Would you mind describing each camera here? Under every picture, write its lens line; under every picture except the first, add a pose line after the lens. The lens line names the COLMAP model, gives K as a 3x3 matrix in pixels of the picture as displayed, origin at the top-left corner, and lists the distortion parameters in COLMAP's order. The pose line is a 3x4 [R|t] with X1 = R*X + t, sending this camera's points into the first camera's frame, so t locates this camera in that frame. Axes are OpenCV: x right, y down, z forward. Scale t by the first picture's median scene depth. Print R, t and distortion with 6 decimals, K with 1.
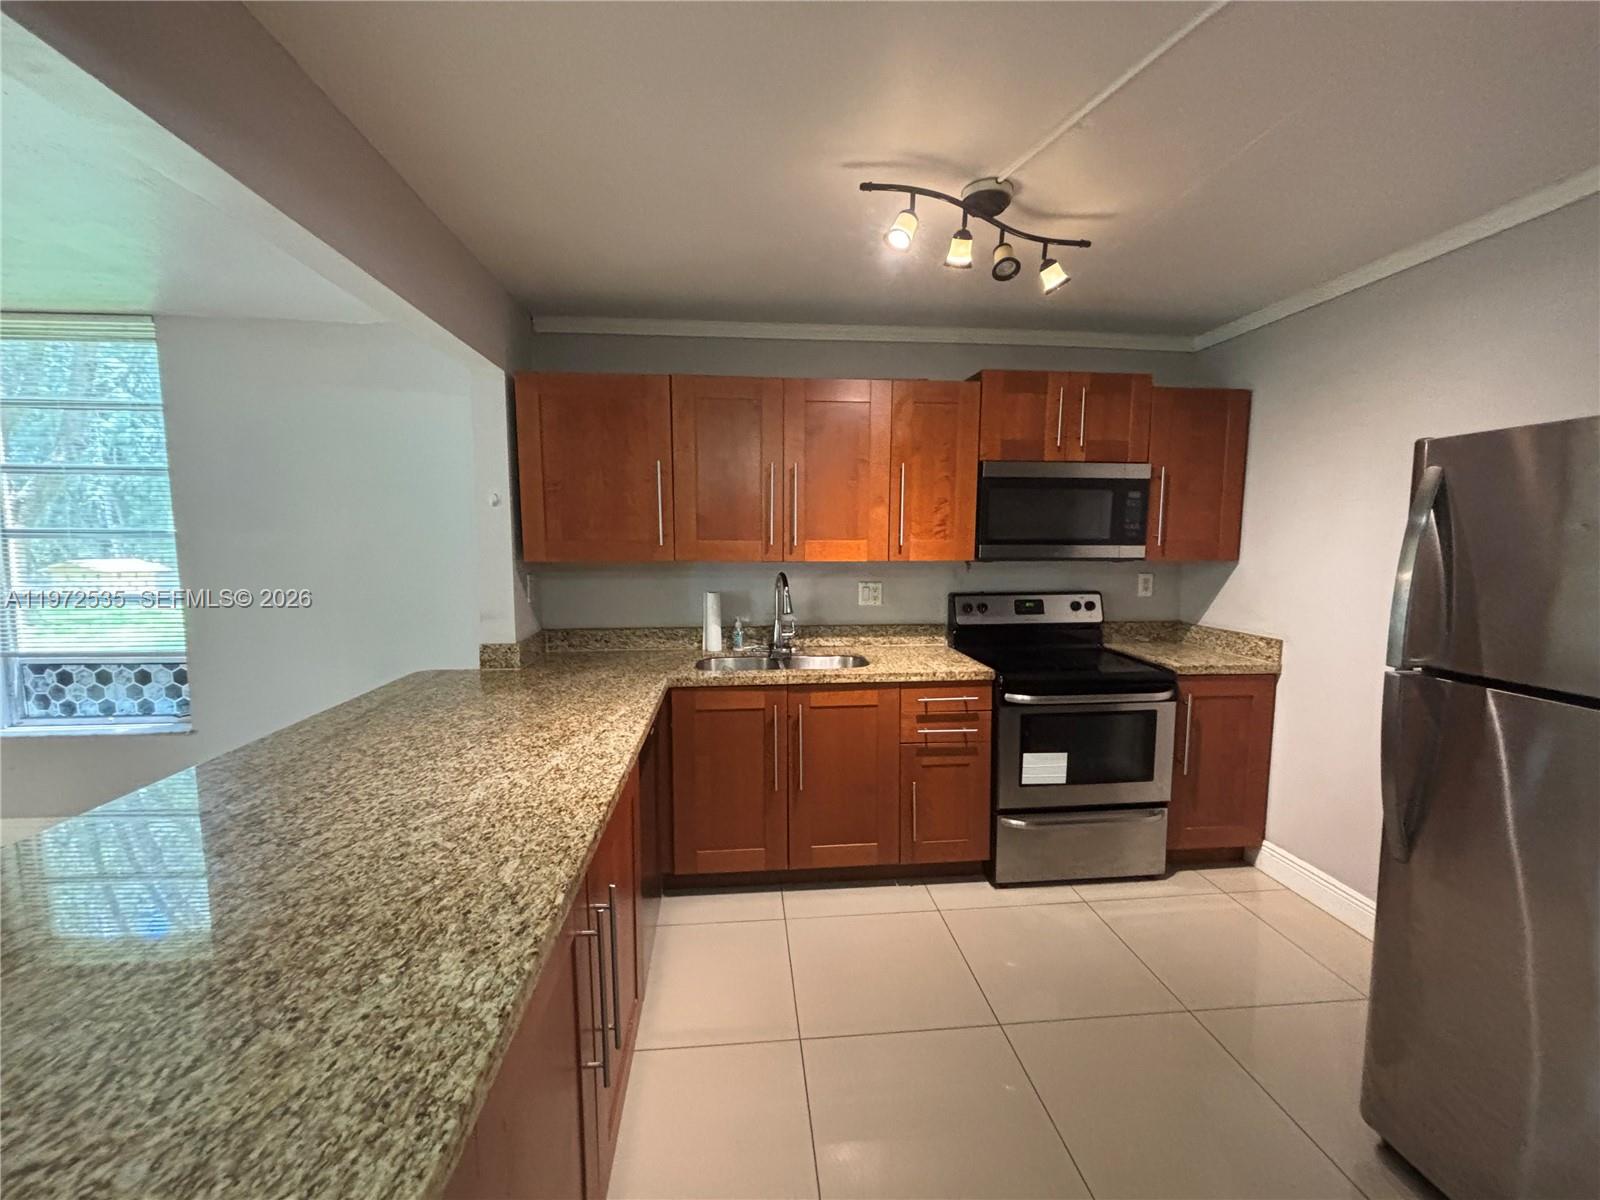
lens RADIAL K [[640.9, 0, 798.6], [0, 640.9, 594.7], [0, 0, 1]] dist [-0.008035, 0.001726]
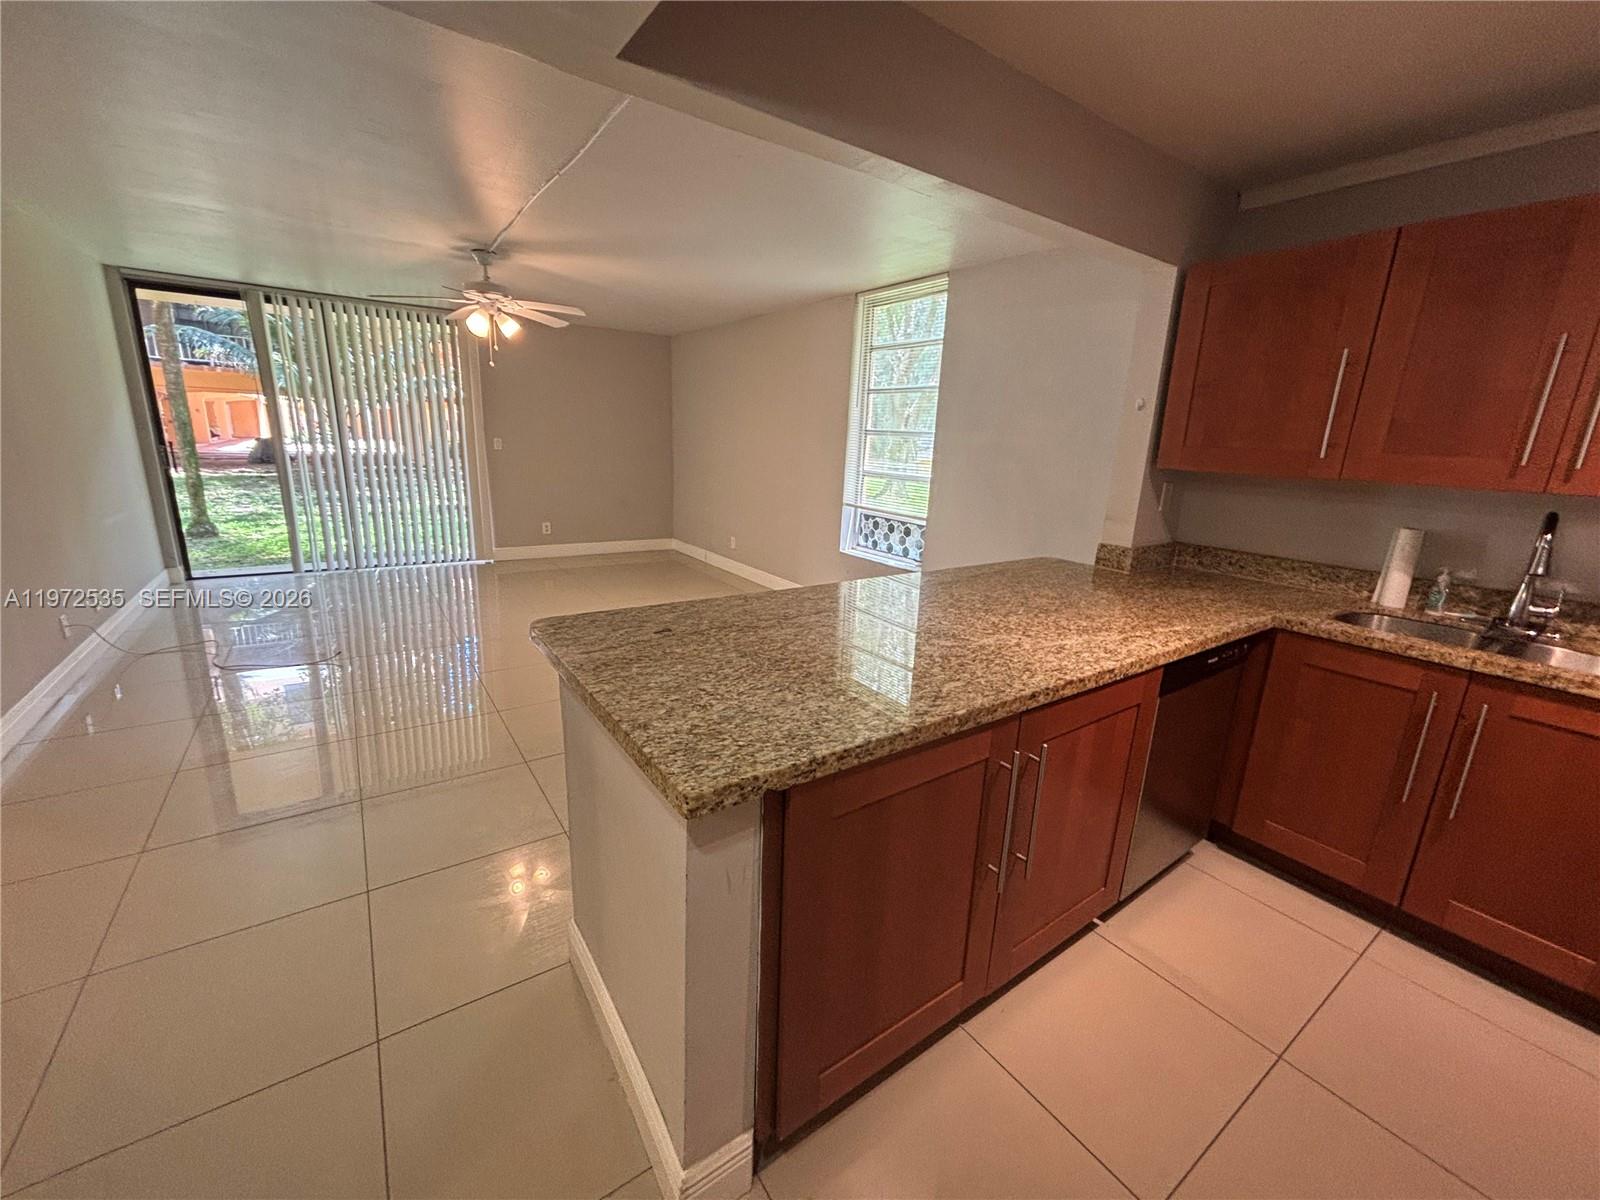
lens RADIAL K [[640.9, 0, 799.2], [0, 640.9, 598.8], [0, 0, 1]] dist [-0.008035, 0.001726]
pose [[0.491969, 0.233137, -0.838817, 0.181638], [-0.116026, 0.972442, 0.202226, 0.009384], [0.862847, -0.002164, 0.505461, 0.020257]]
